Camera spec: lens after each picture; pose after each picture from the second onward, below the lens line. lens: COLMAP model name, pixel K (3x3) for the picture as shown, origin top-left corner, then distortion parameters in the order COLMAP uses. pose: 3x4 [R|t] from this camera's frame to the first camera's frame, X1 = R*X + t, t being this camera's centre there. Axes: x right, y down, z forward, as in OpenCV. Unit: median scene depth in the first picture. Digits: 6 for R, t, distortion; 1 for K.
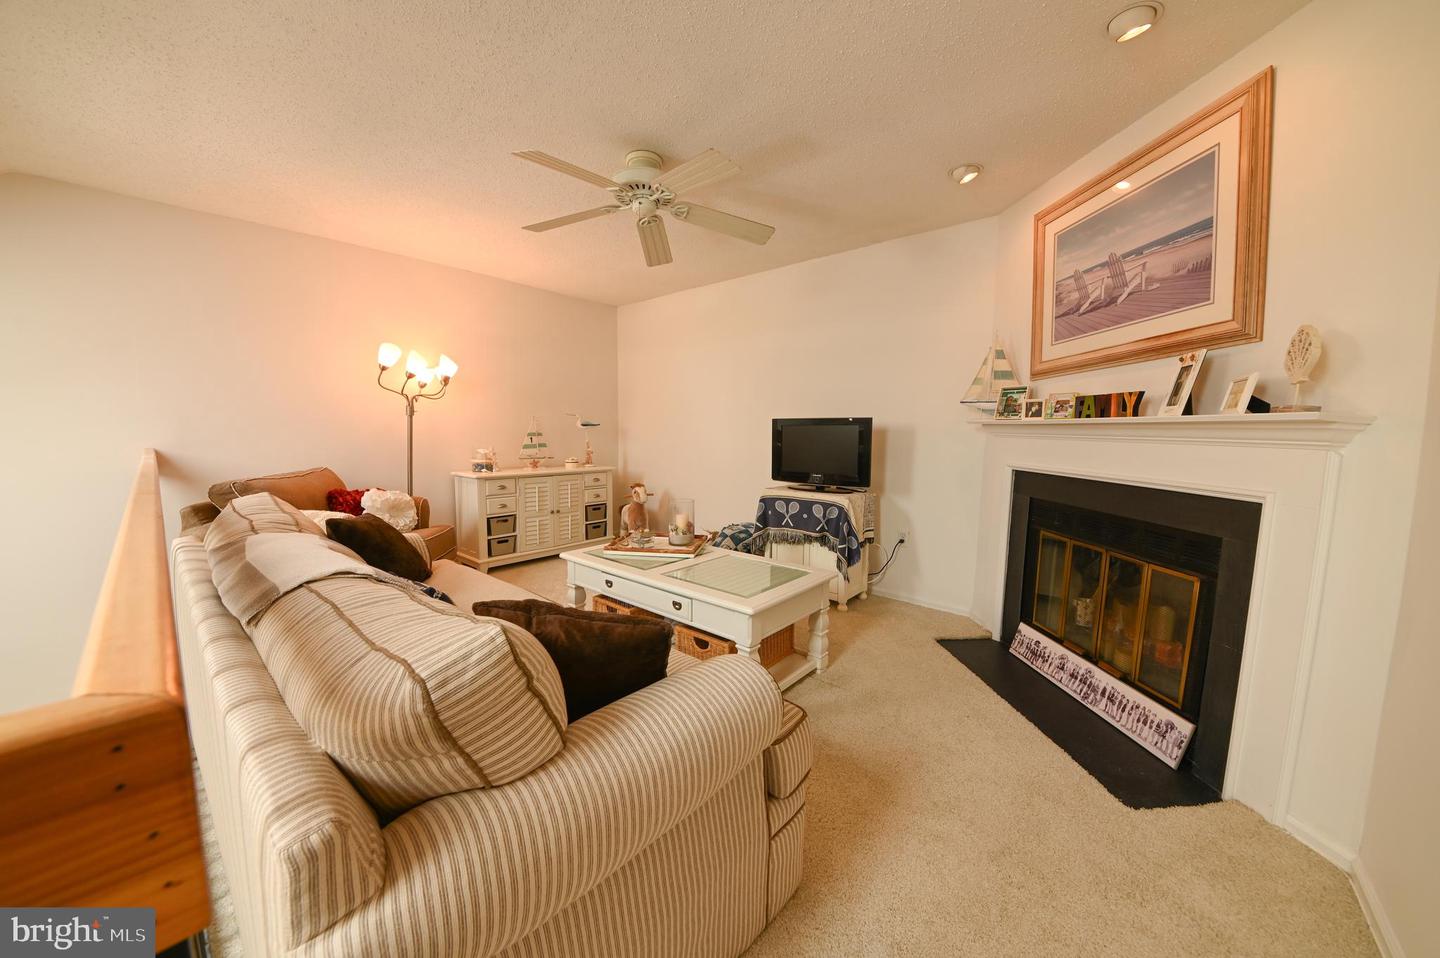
lens RADIAL K [[509.6, 0, 729.3], [0, 509.6, 480.4], [0, 0, 1]] dist [0.001577, -0.010839]
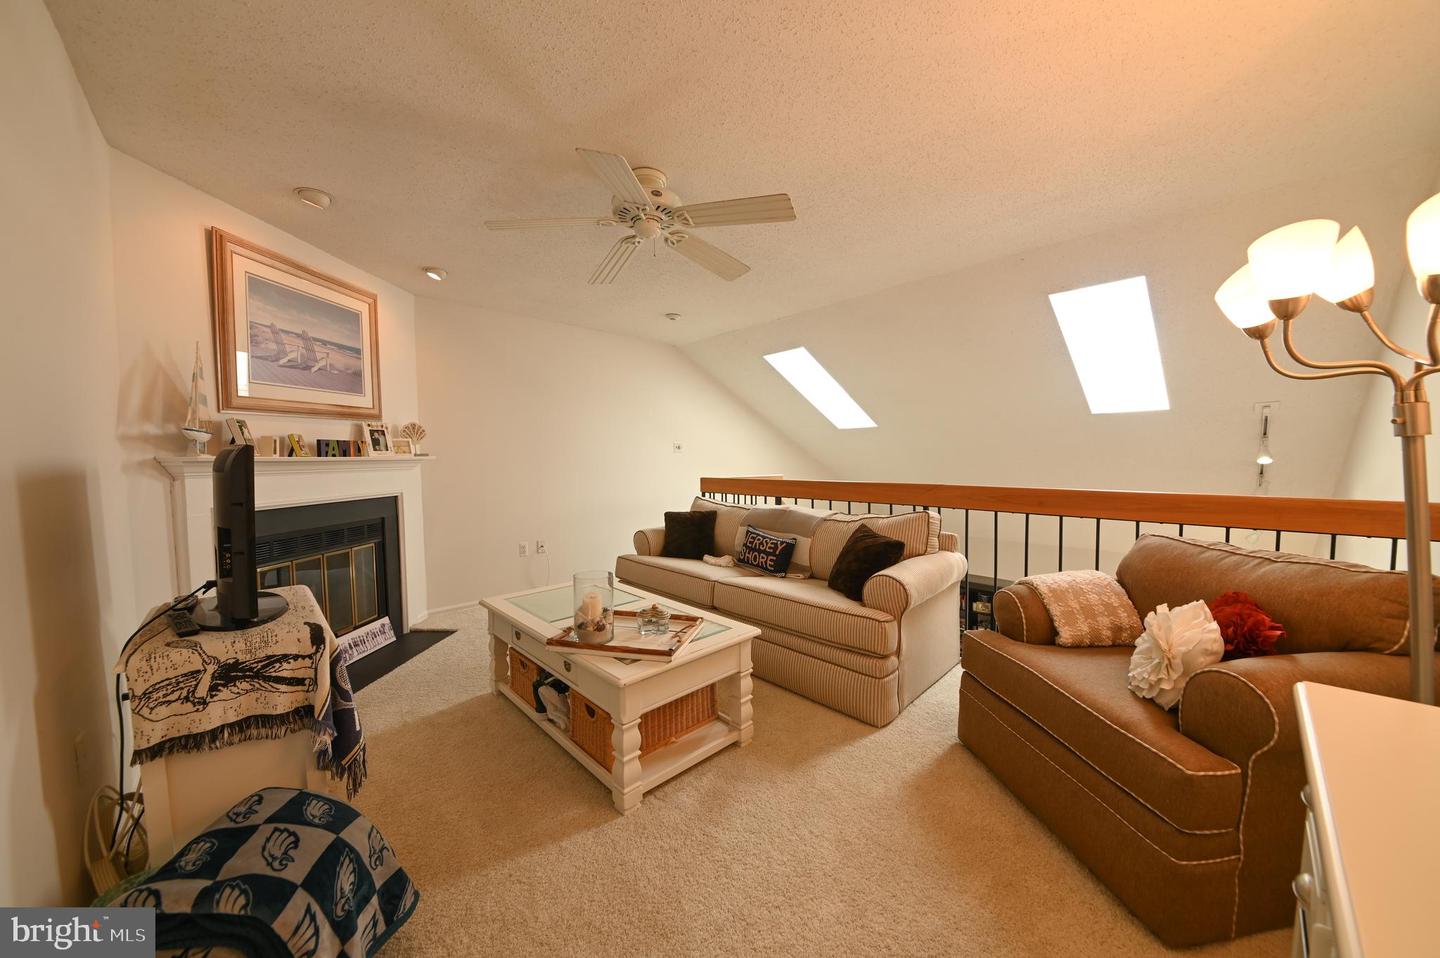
lens RADIAL K [[509.6, 0, 729.3], [0, 509.6, 480.4], [0, 0, 1]] dist [0.001577, -0.010839]
pose [[-0.995342, -0.012864, 0.095546, -0.465026], [0.001649, 0.988642, 0.150278, -0.263564], [-0.096394, 0.149735, -0.984016, 2.251666]]
